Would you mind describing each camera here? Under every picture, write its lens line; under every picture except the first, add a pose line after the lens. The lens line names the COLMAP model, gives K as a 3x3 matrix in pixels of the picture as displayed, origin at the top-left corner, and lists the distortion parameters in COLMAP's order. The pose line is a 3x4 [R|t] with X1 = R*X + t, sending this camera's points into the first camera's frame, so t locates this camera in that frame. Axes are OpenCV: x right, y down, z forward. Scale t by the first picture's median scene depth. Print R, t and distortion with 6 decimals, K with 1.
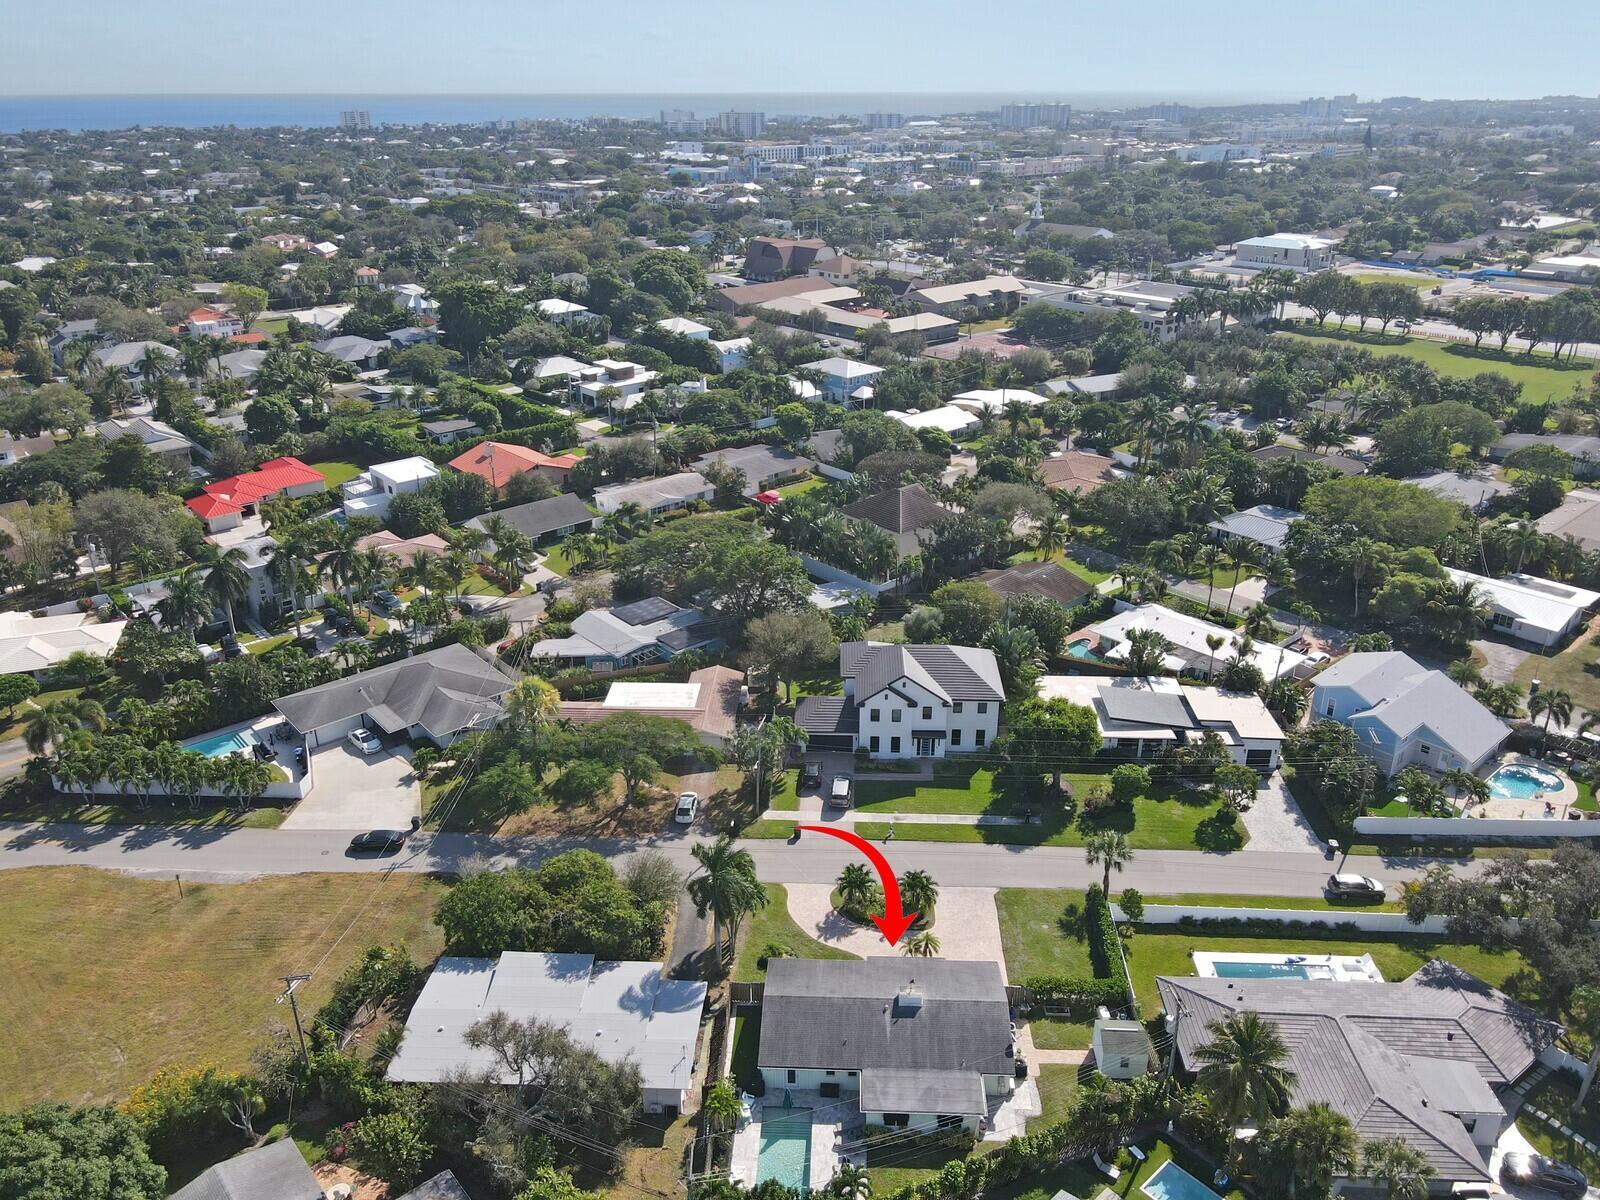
lens RADIAL K [[1190.0, 0, 800.0], [0, 1190.0, 600.0], [0, 0, 1]] dist [0.011023, -0.002016]
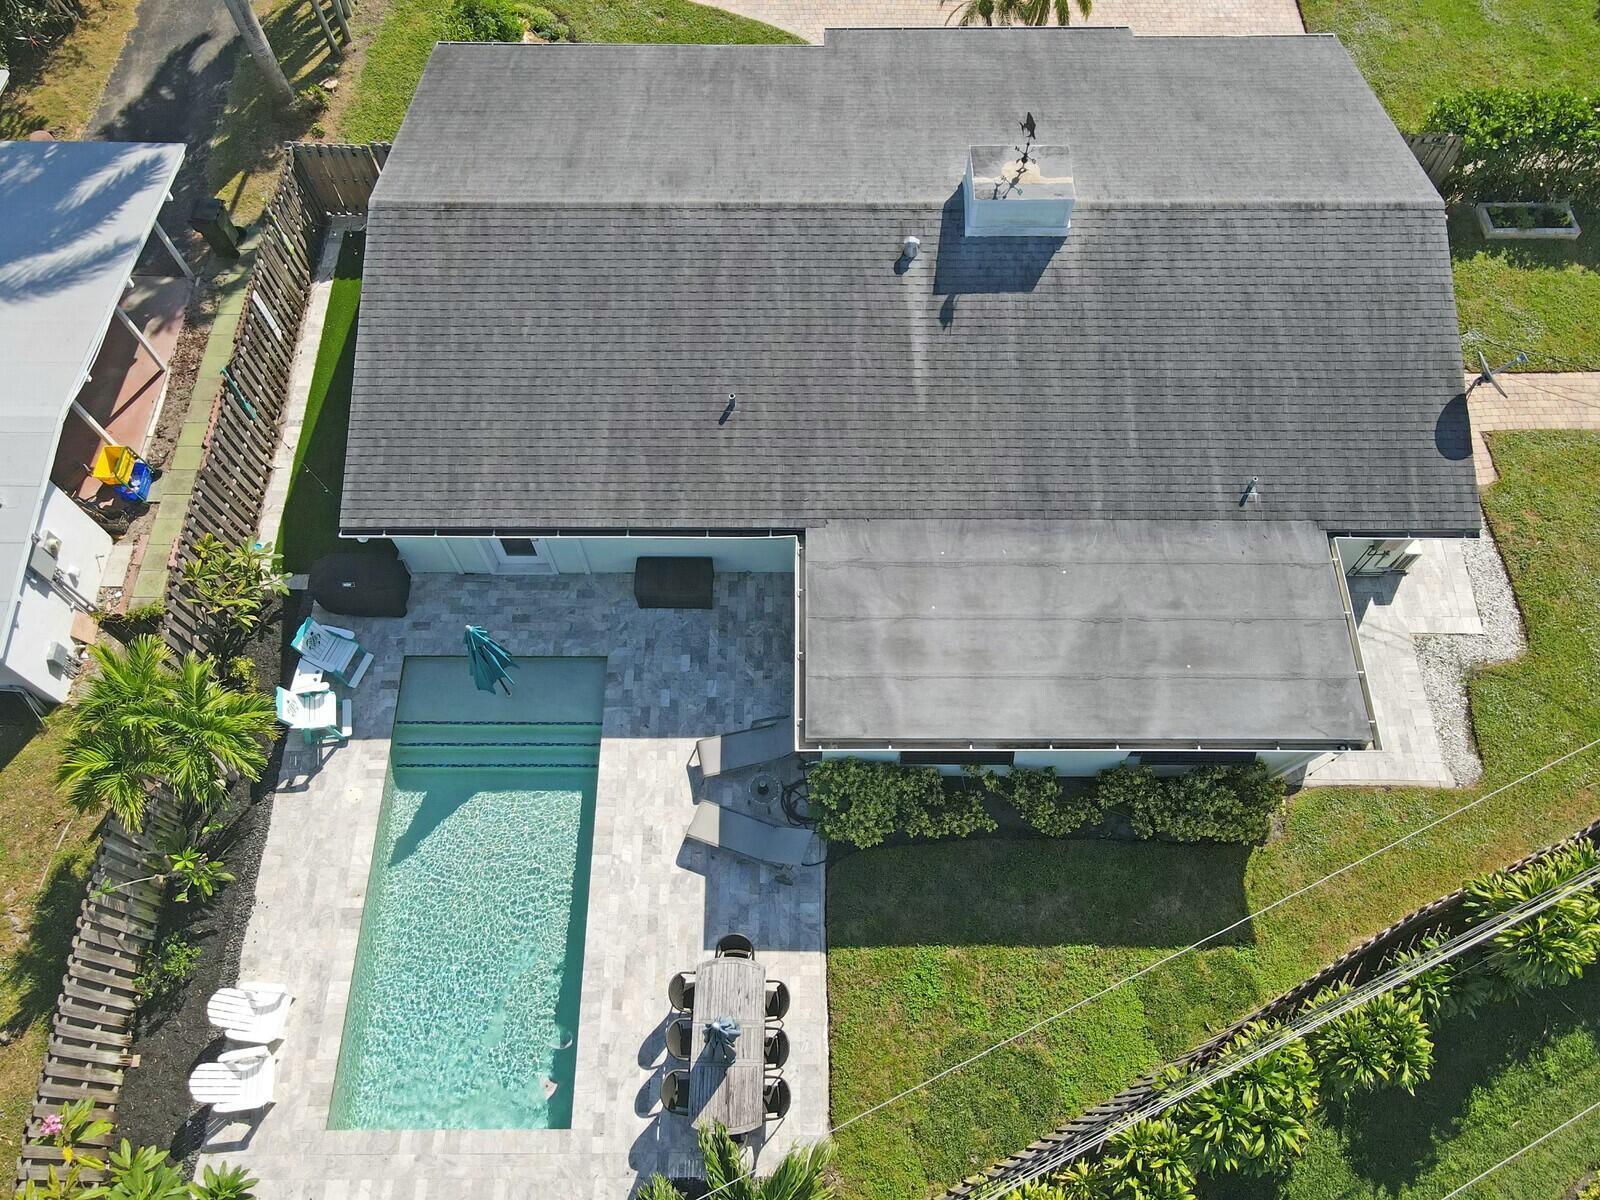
lens RADIAL K [[1190.0, 0, 800.0], [0, 1190.0, 600.0], [0, 0, 1]] dist [0.011023, -0.002016]
pose [[0.999020, -0.036506, 0.025044, 0.045470], [0.012097, 0.769272, 0.638807, 0.261813], [-0.042586, -0.637878, 0.768959, 0.824494]]
